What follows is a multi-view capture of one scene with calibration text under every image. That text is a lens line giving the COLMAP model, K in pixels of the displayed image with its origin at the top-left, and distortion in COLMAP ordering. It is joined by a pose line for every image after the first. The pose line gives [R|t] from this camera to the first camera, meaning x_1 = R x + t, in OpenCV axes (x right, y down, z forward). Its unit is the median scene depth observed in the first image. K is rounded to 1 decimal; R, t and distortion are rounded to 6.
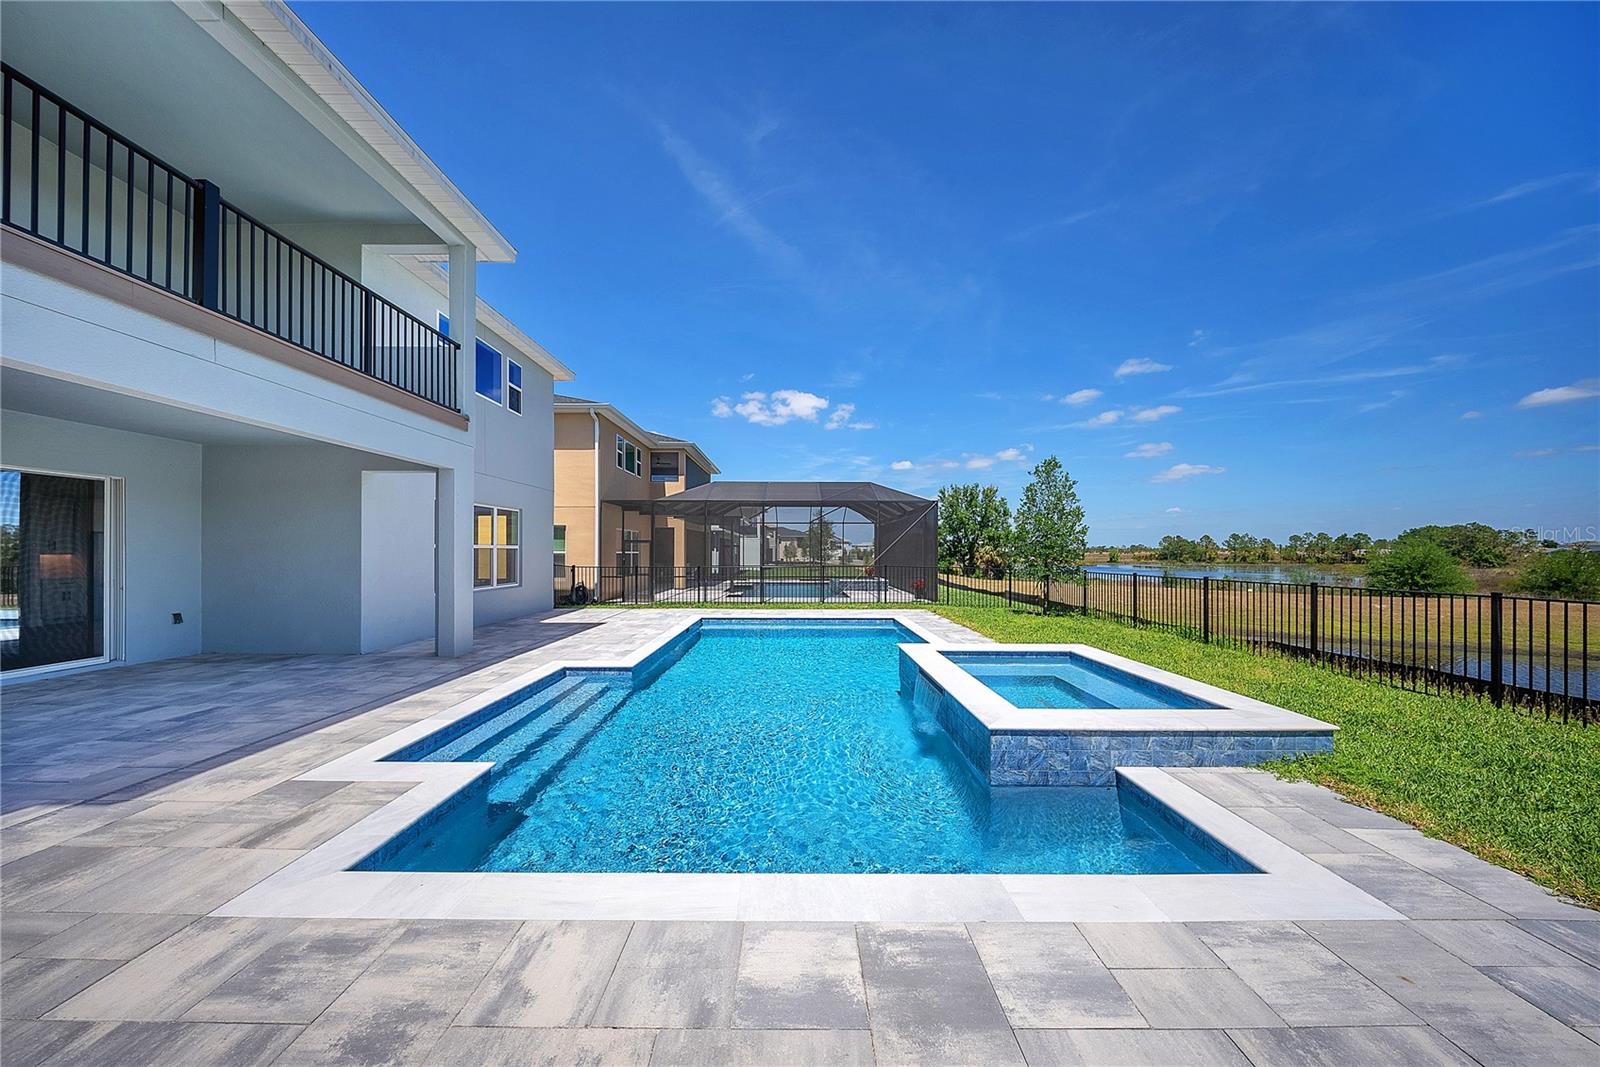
lens RADIAL K [[483.8, 0, 793.1], [0, 483.8, 551.4], [0, 0, 1]] dist [0.000814, -0.001287]
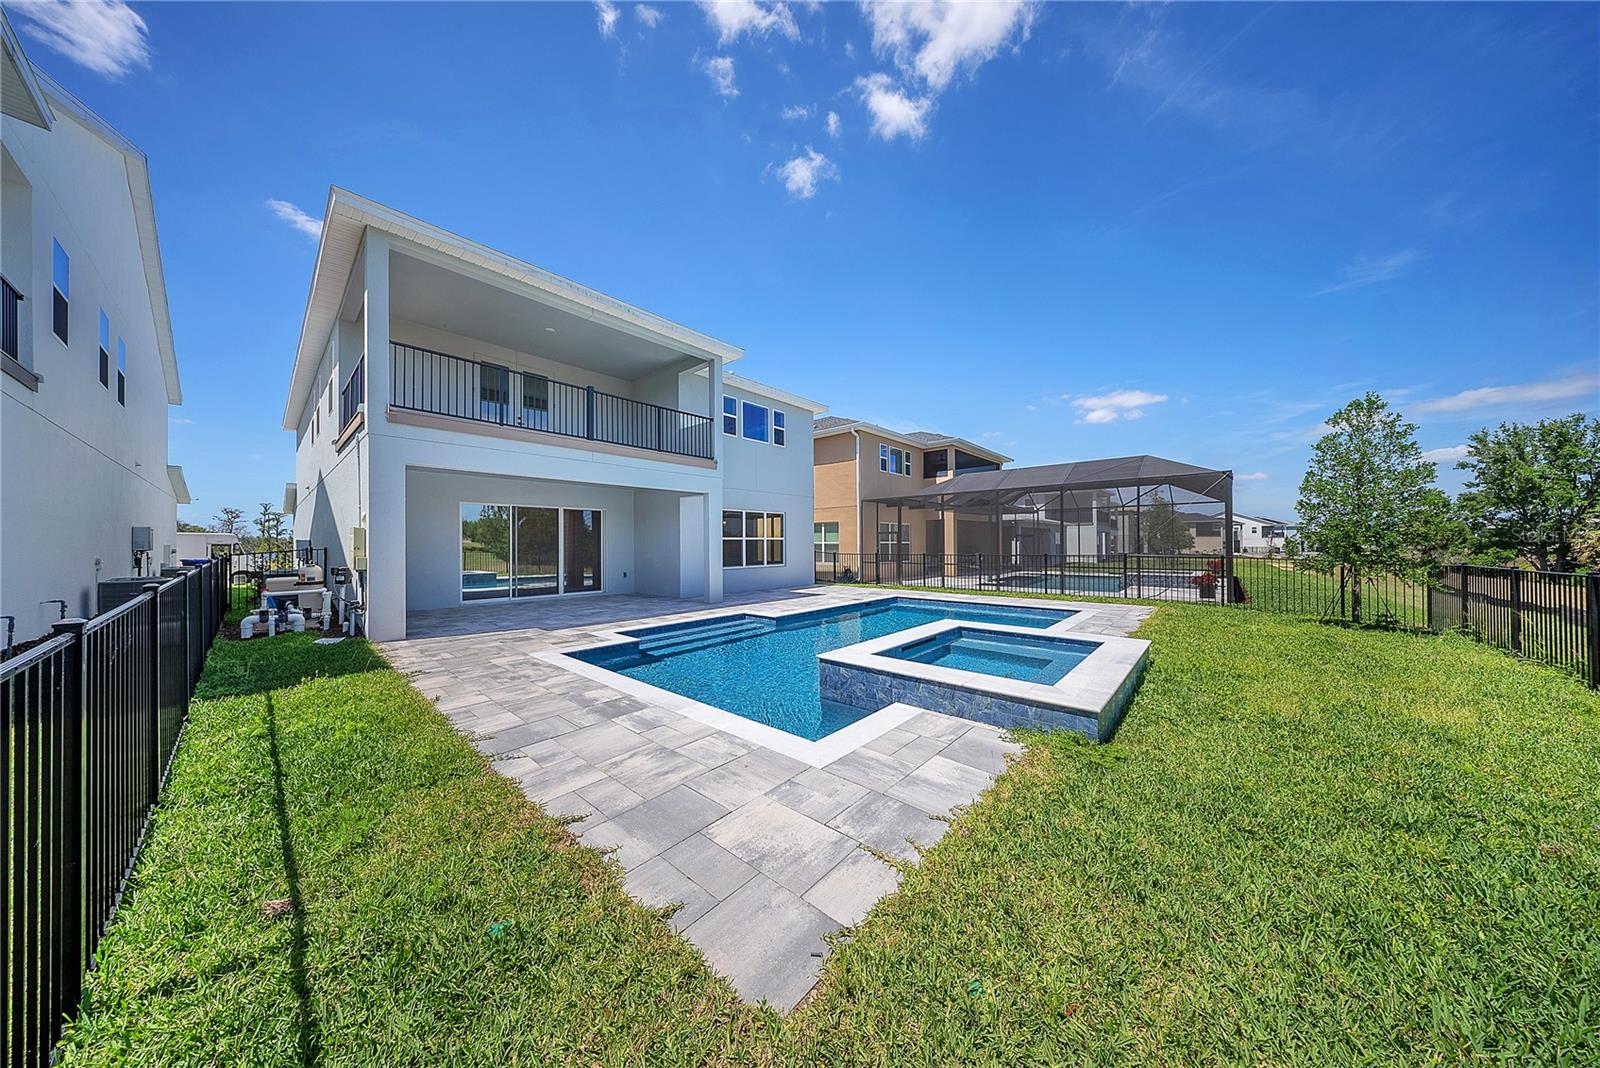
lens RADIAL K [[483.8, 0, 800.0], [0, 483.8, 537.1], [0, 0, 1]] dist [0.000814, -0.001287]
pose [[0.746951, -0.016824, -0.664666, 0.443722], [0.007848, 0.999833, -0.016488, 0.011087], [0.664833, 0.007099, 0.746958, -0.037721]]
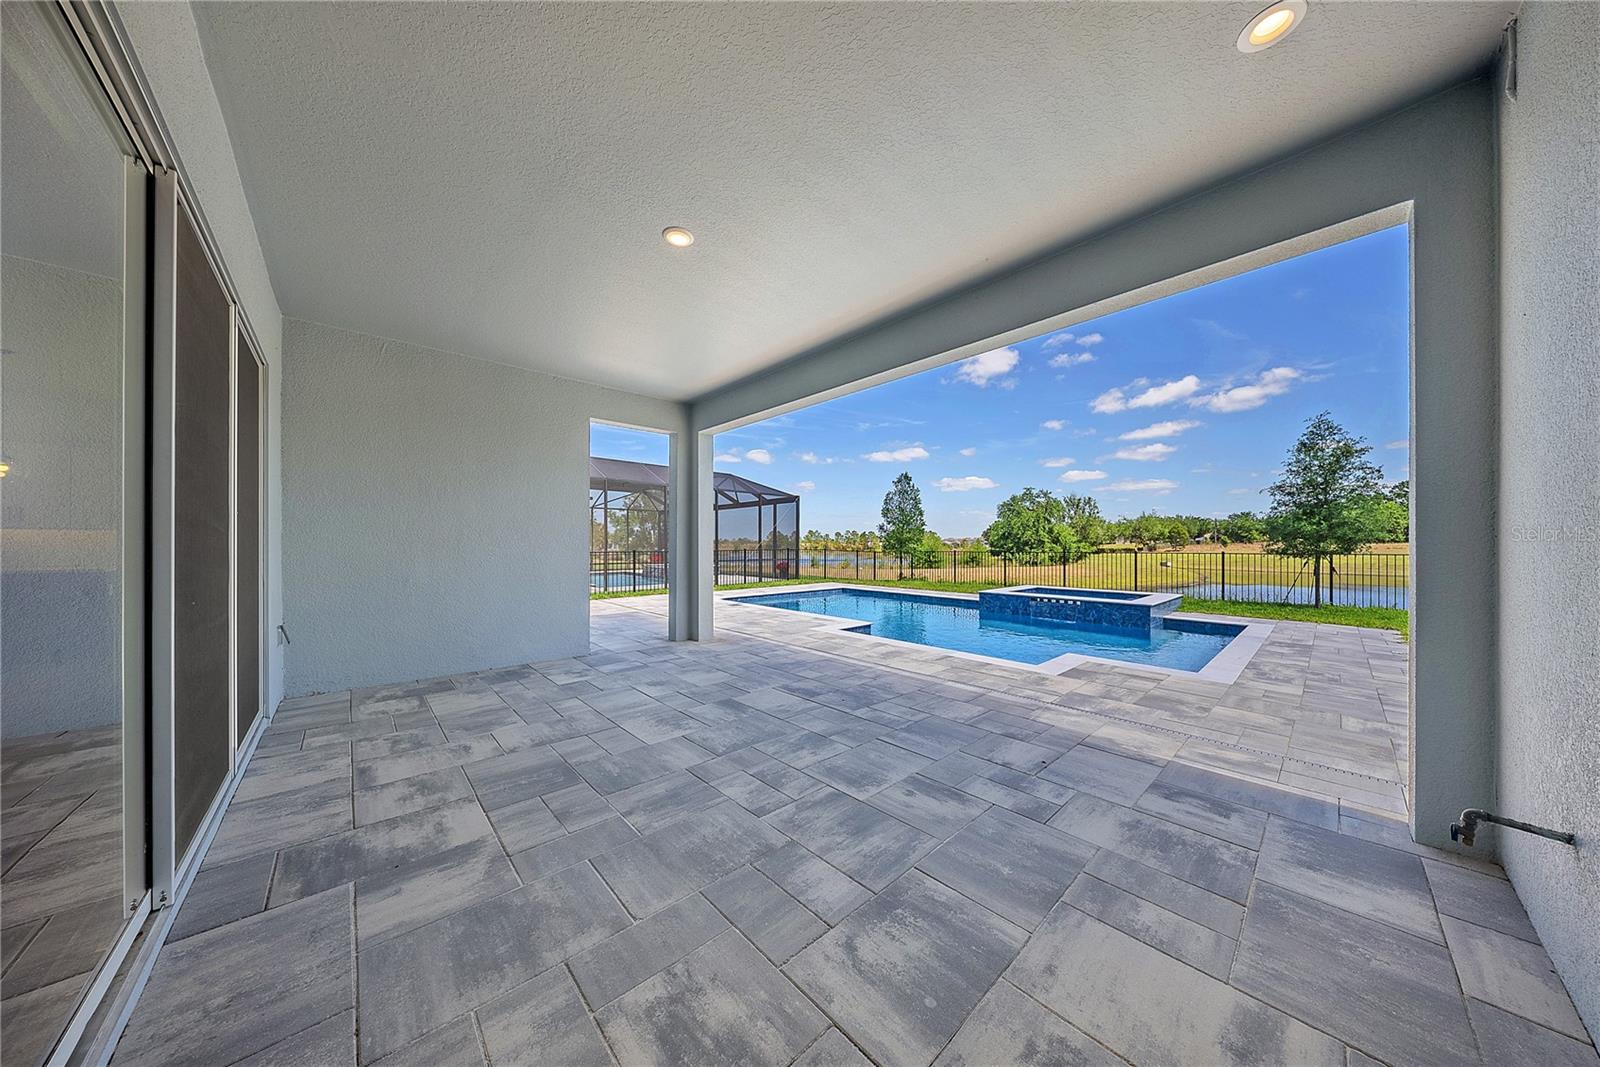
lens RADIAL K [[483.8, 0, 793.0], [0, 483.8, 548.7], [0, 0, 1]] dist [0.000814, -0.001287]
pose [[0.738939, -0.004156, 0.673759, -0.829341], [-0.002545, 0.999957, 0.008959, 0.024786], [-0.673767, -0.008335, 0.738896, 0.145063]]
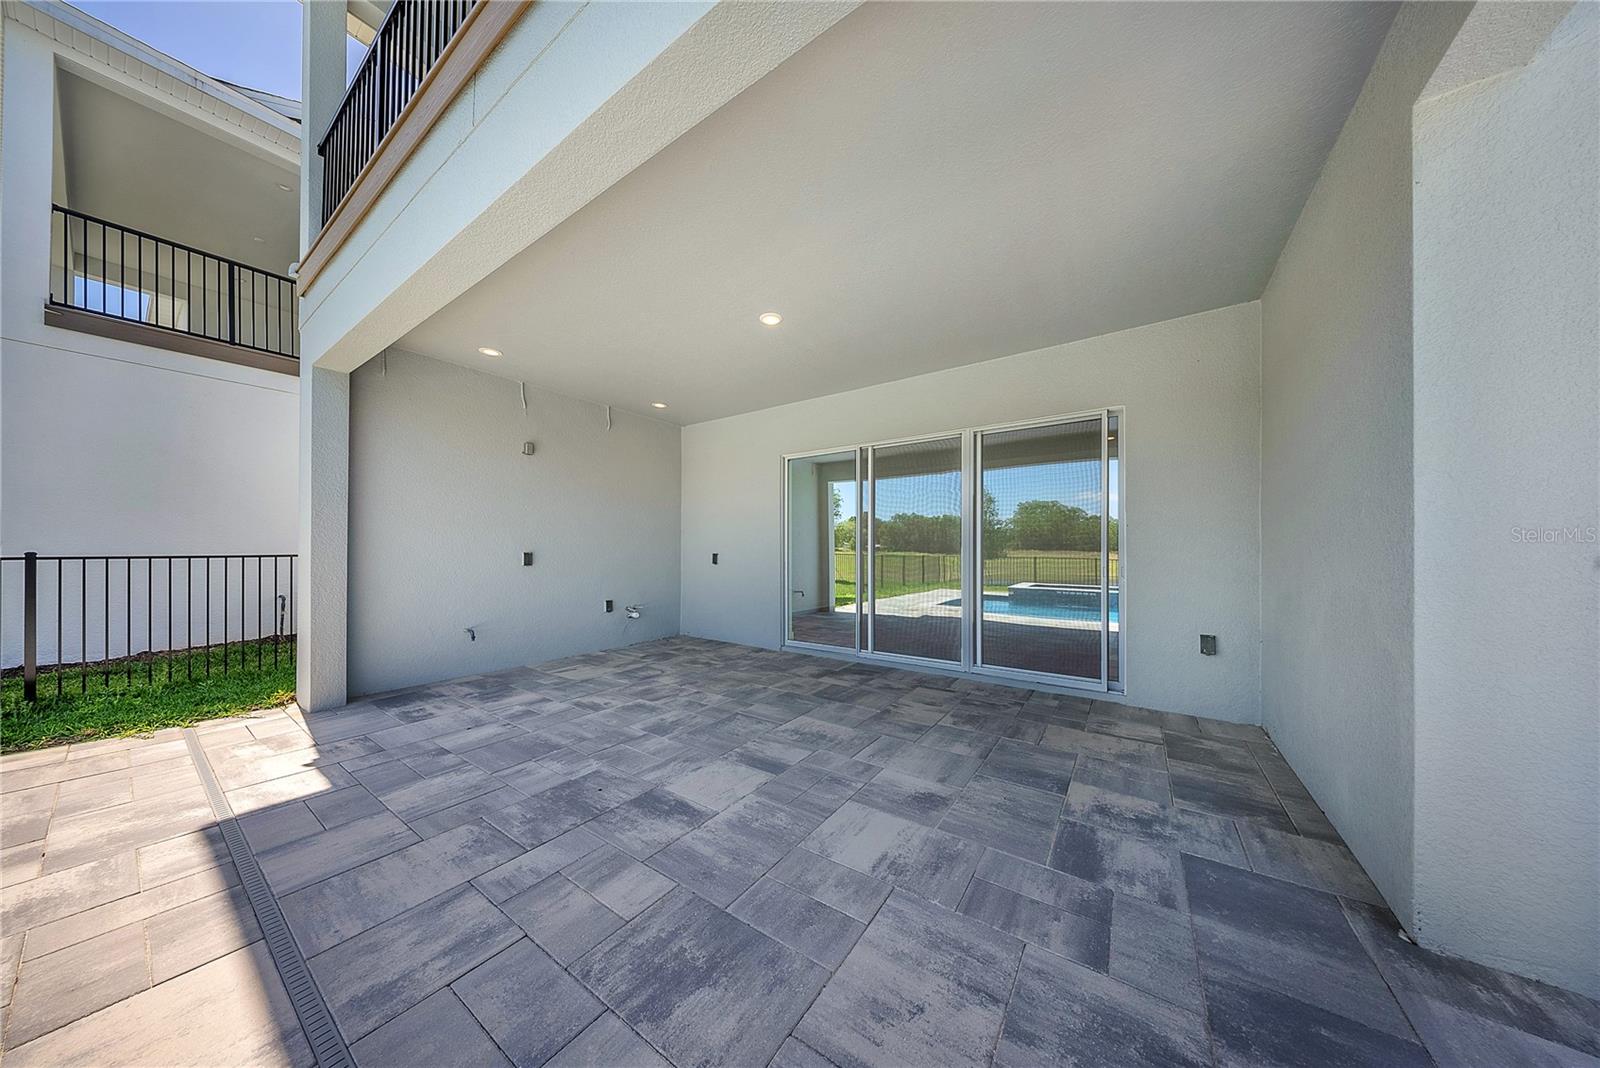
lens RADIAL K [[483.8, 0, 793.6], [0, 483.8, 536.6], [0, 0, 1]] dist [0.000814, -0.001287]
pose [[-0.567201, -0.030620, -0.823010, -0.386808], [-0.001602, 0.999348, -0.036077, 0.026716], [0.823578, -0.019144, -0.566880, 0.629312]]
